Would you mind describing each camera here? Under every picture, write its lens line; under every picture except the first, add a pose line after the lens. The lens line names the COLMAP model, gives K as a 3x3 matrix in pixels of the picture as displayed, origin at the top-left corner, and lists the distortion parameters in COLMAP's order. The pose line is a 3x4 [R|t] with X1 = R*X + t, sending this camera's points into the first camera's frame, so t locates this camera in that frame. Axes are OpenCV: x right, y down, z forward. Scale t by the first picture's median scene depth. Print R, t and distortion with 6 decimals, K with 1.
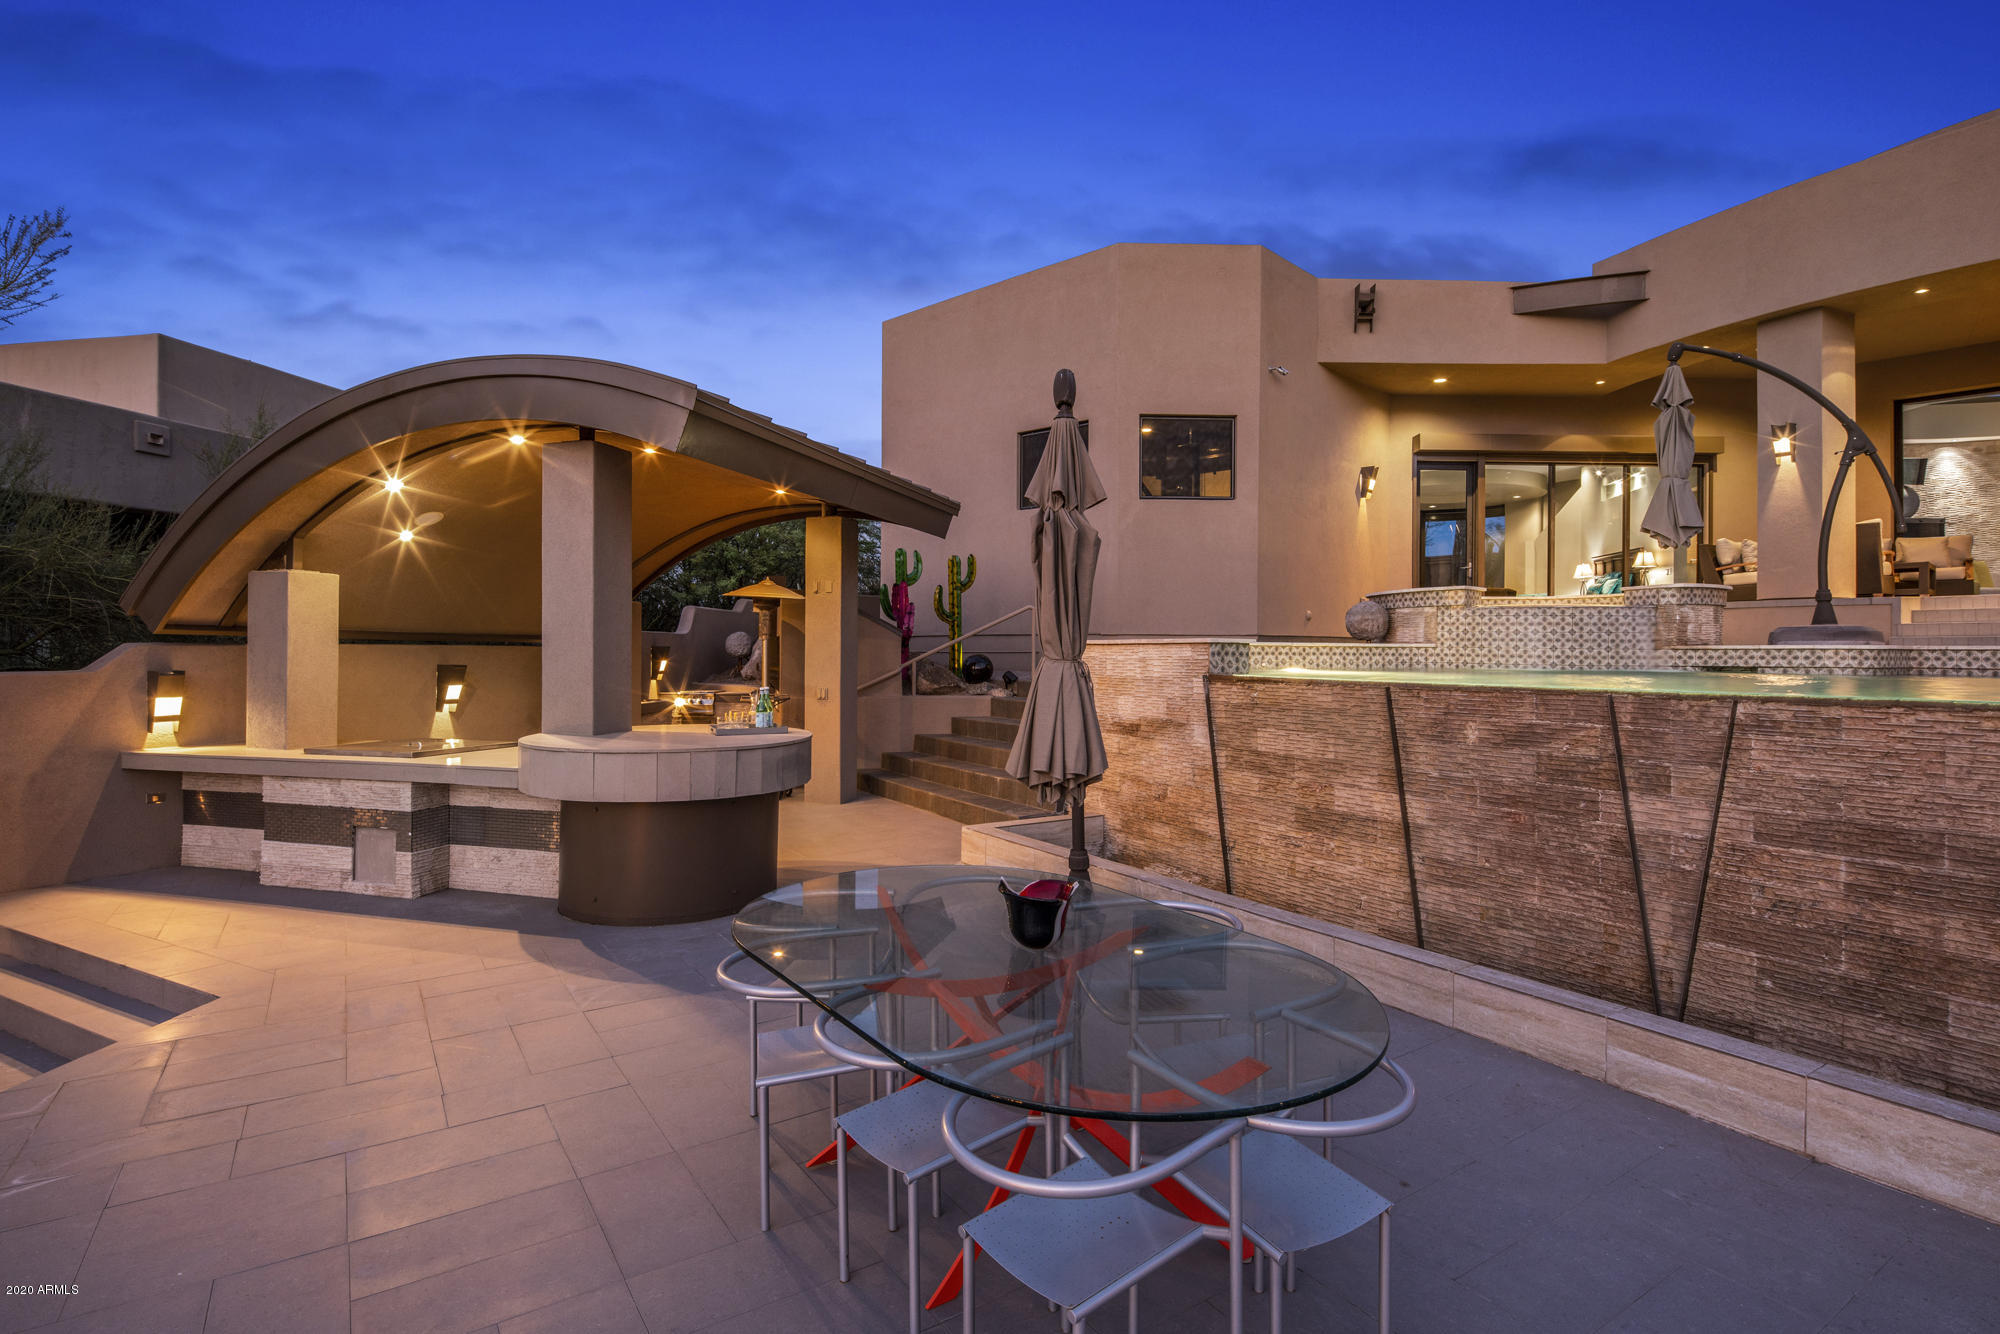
lens RADIAL K [[996.4, 0, 993.9], [0, 996.4, 640.1], [0, 0, 1]] dist [0.000523, 0.000018]
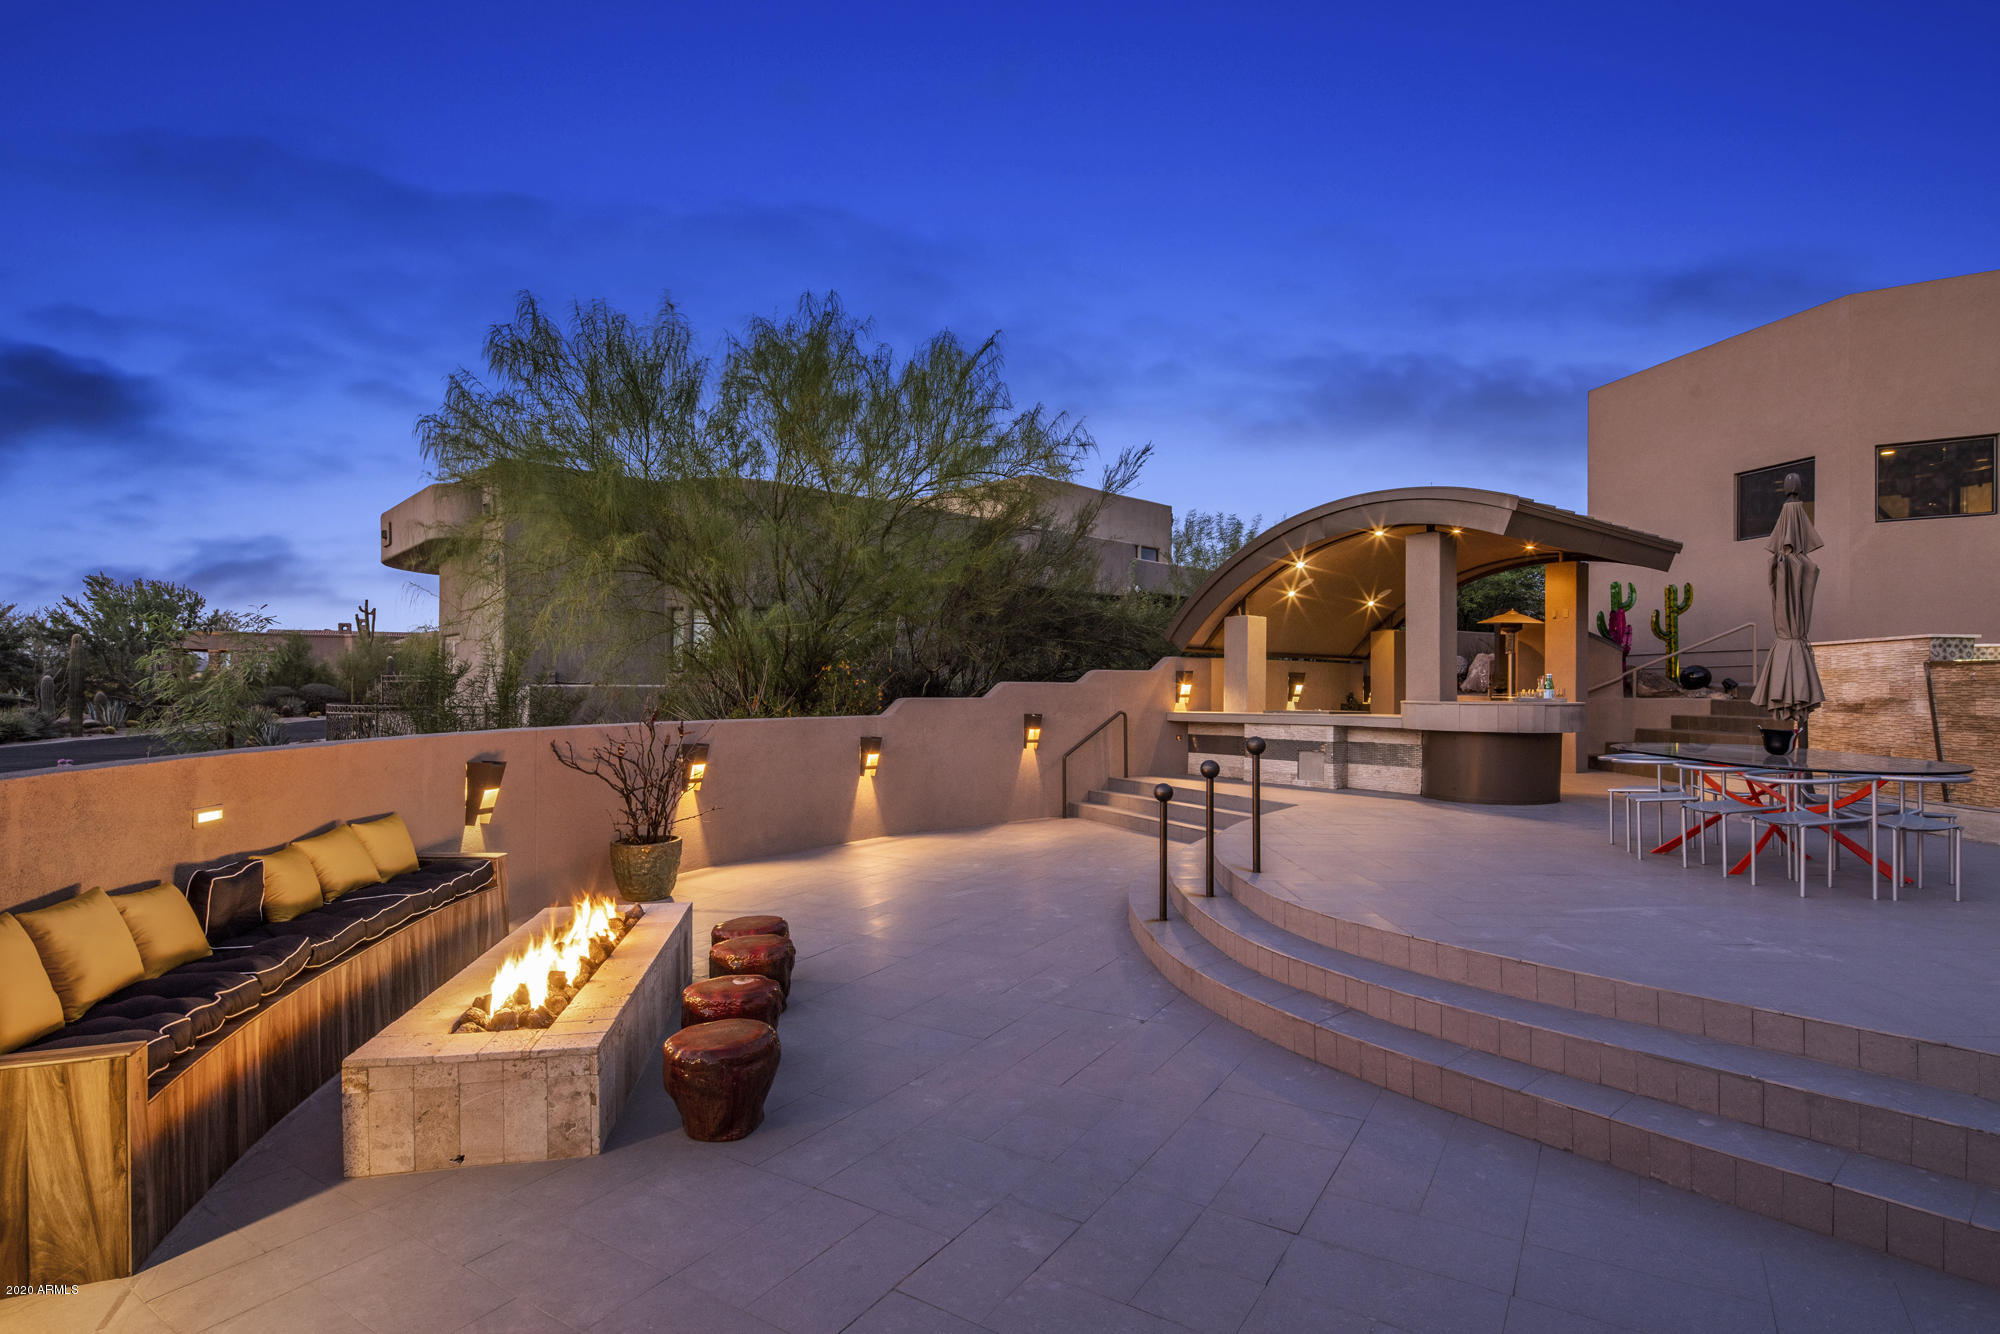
lens RADIAL K [[963.9, 0, 996.3], [0, 963.9, 687.1], [0, 0, 1]] dist [-0.001010, -0.001403]
pose [[0.817533, -0.001933, -0.575879, -0.058501], [0.003462, 0.999993, 0.001558, 0.056621], [0.575872, -0.003268, 0.817533, -0.699373]]
